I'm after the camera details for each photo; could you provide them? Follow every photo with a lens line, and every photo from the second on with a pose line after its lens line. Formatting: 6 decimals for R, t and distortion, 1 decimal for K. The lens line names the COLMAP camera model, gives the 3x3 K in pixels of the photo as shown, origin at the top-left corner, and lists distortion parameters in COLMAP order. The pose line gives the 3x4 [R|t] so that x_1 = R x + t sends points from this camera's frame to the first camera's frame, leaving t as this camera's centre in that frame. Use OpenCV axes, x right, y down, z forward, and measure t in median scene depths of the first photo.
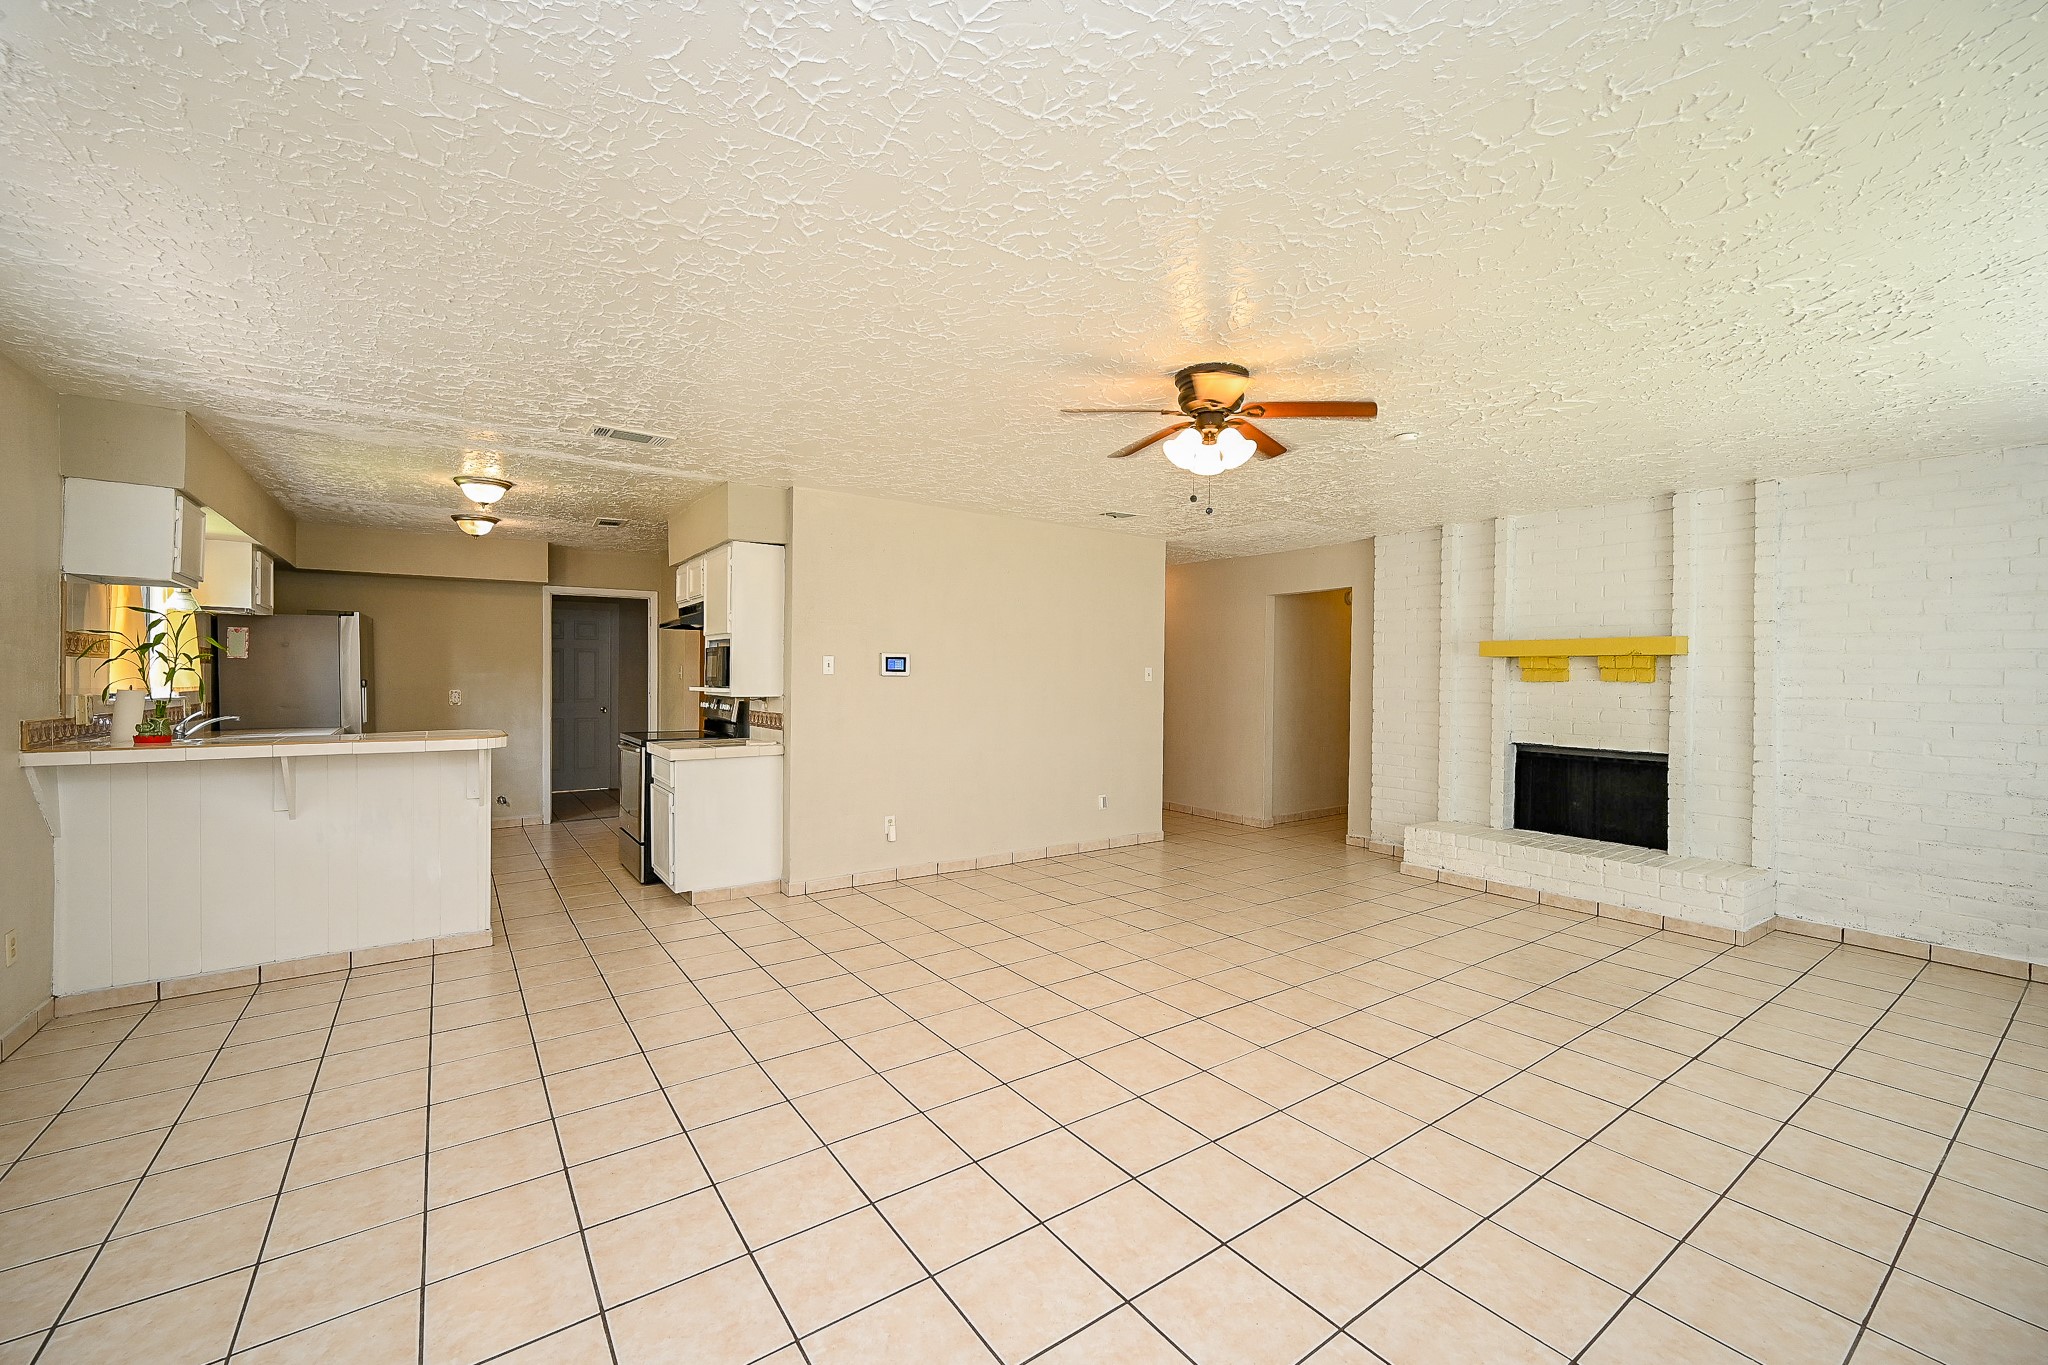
lens RADIAL K [[808.1, 0, 1013.0], [0, 808.1, 680.5], [0, 0, 1]] dist [-0.002117, -0.000154]
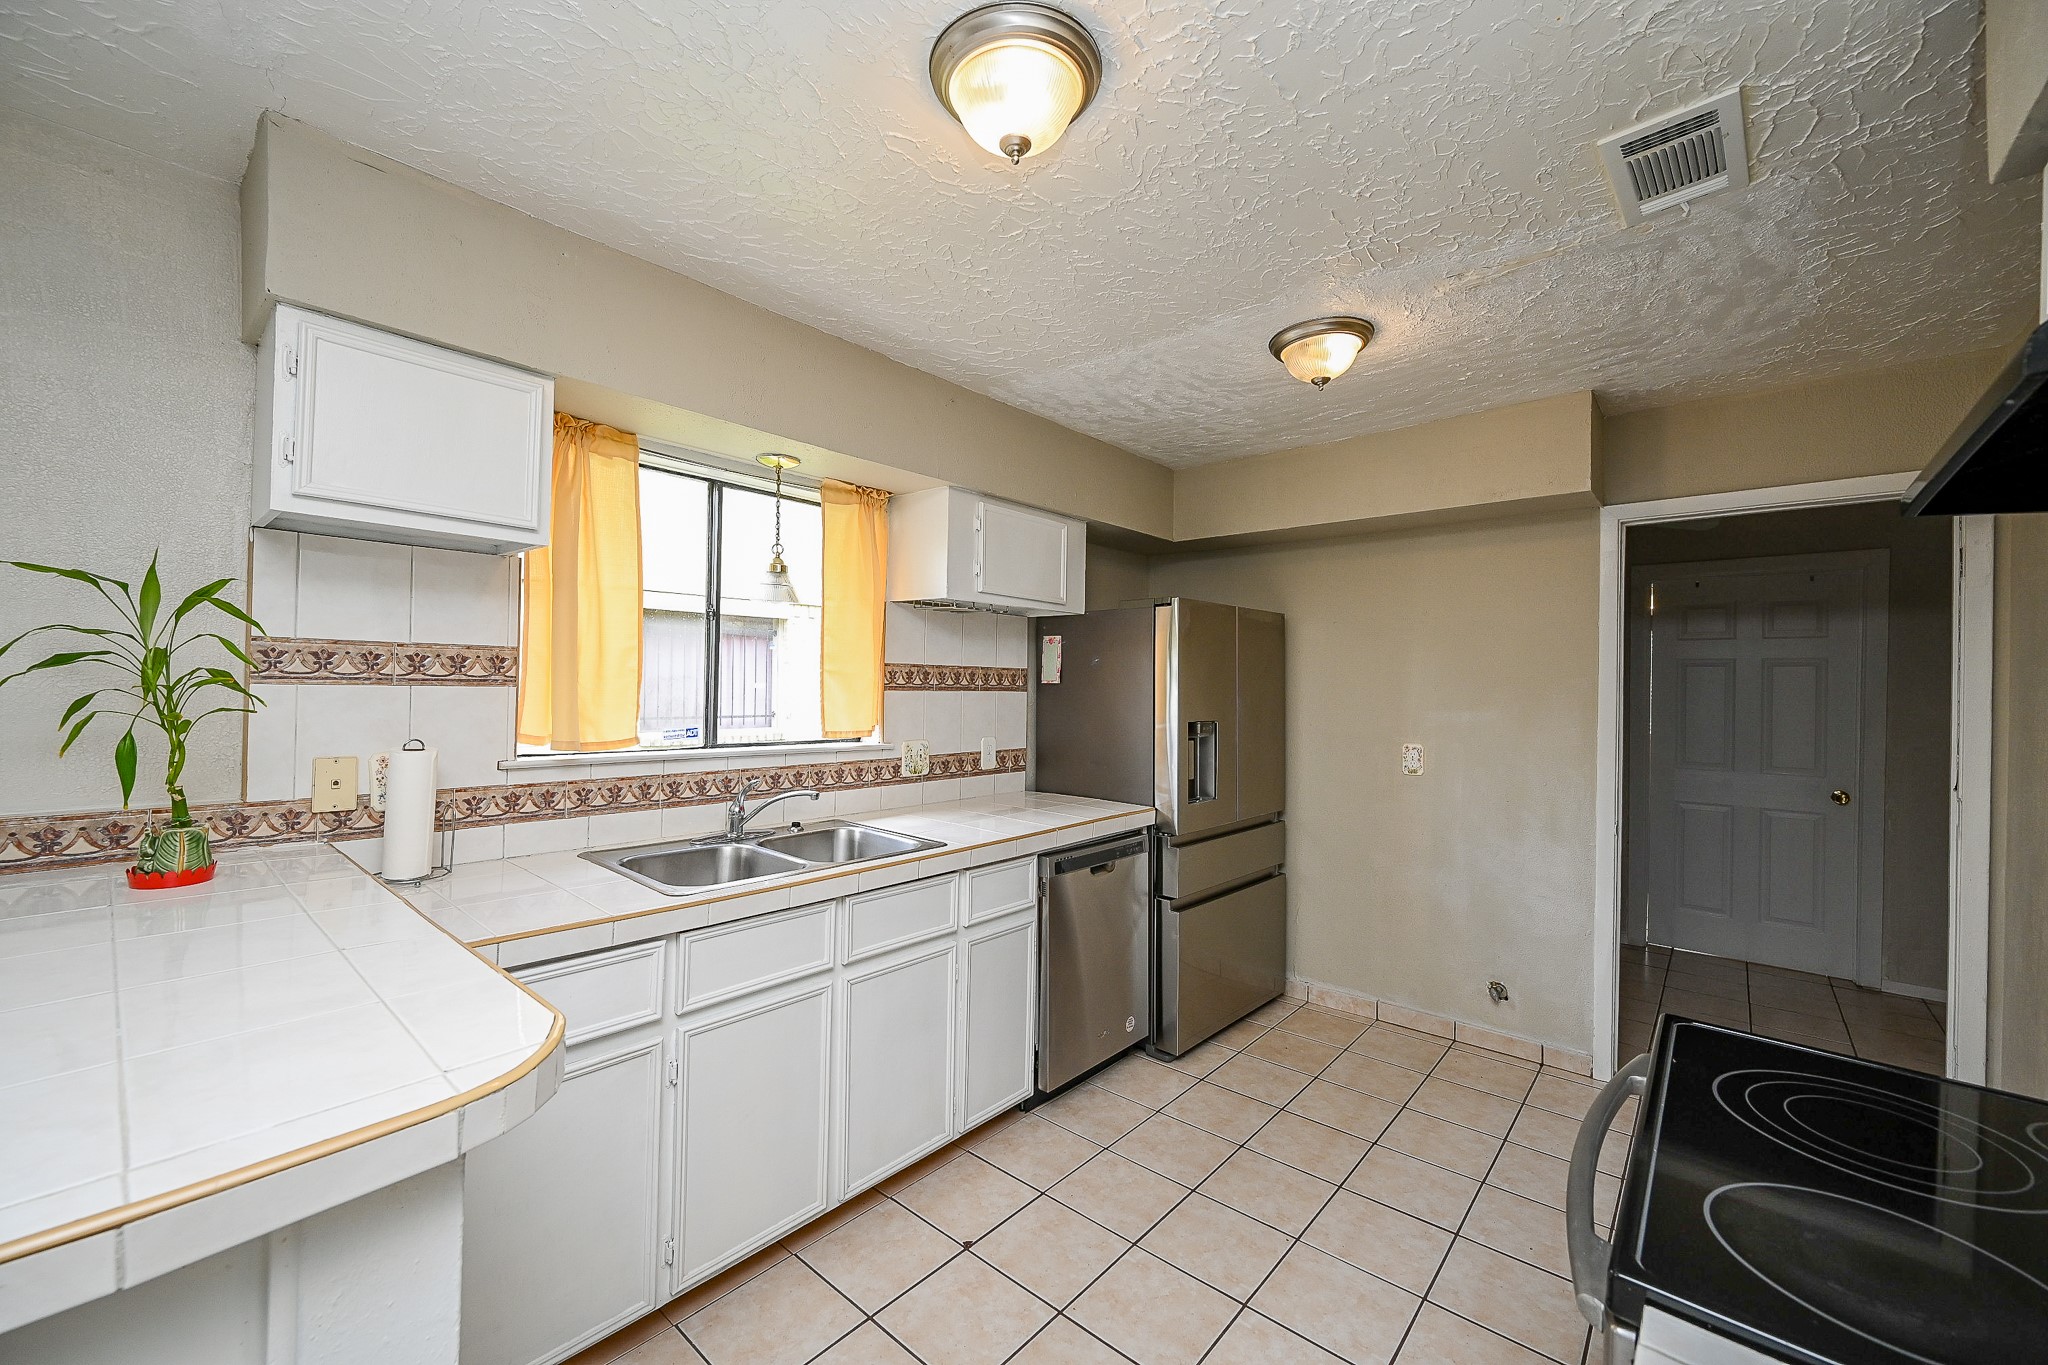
lens RADIAL K [[808.1, 0, 1013.0], [0, 808.1, 680.5], [0, 0, 1]] dist [-0.002117, -0.000154]
pose [[0.235598, -0.004045, -0.971842, -0.343214], [-0.021865, 0.999716, -0.009461, -0.023347], [0.971605, 0.023478, 0.235443, 0.844674]]
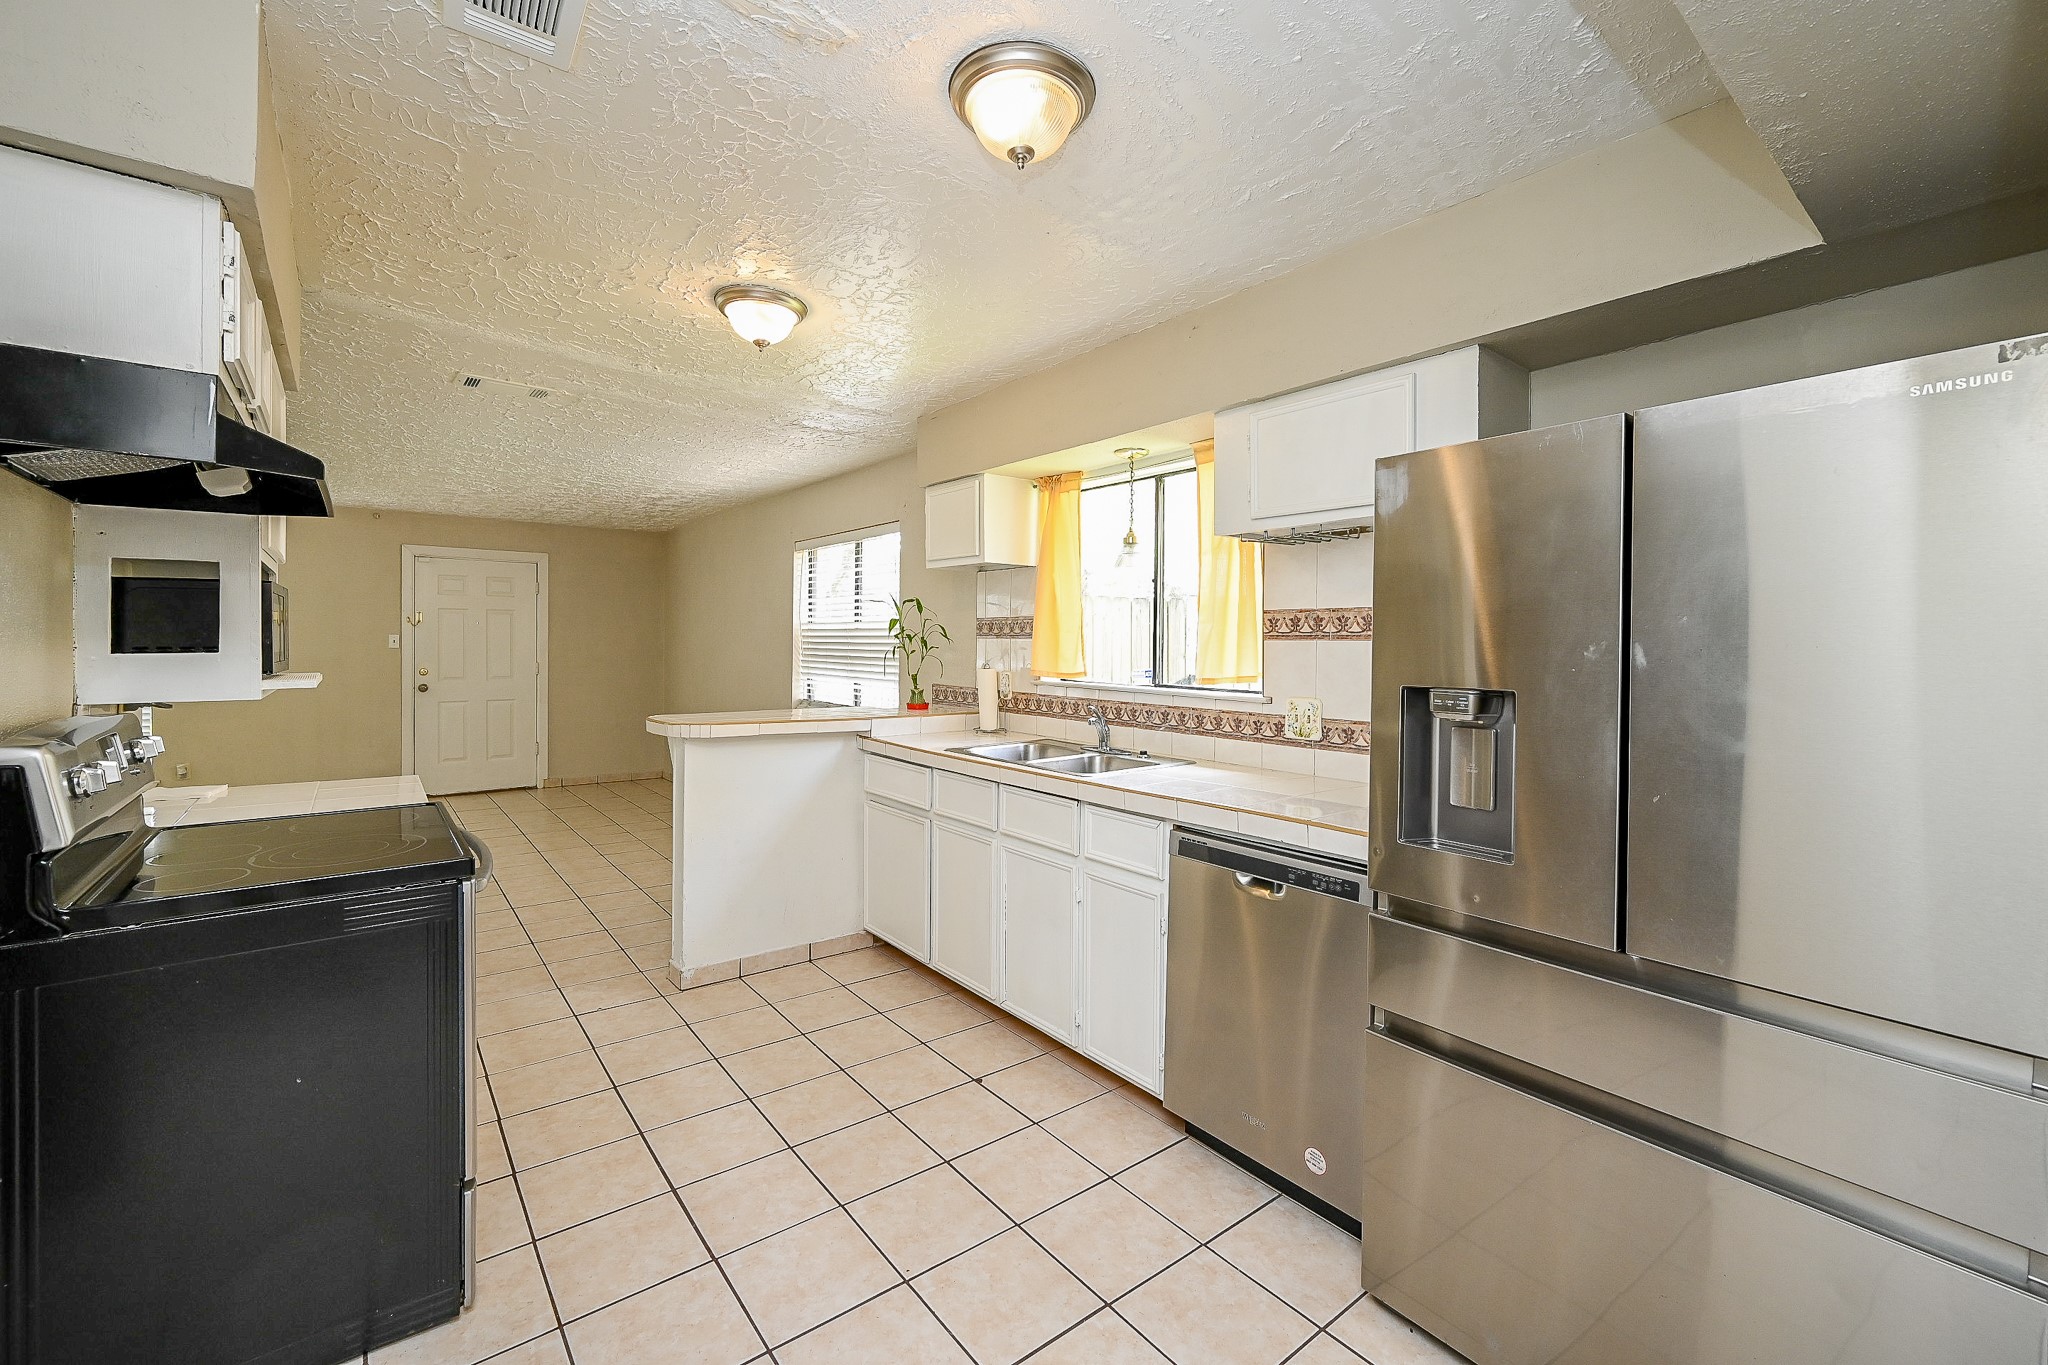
lens RADIAL K [[847.4, 0, 1021.5], [0, 847.4, 652.9], [0, 0, 1]] dist [-0.001522, -0.000126]
pose [[-0.998126, -0.018250, -0.058414, -0.733036], [-0.018910, 0.999763, 0.010757, -0.013940], [0.058204, 0.011841, -0.998234, 1.443580]]
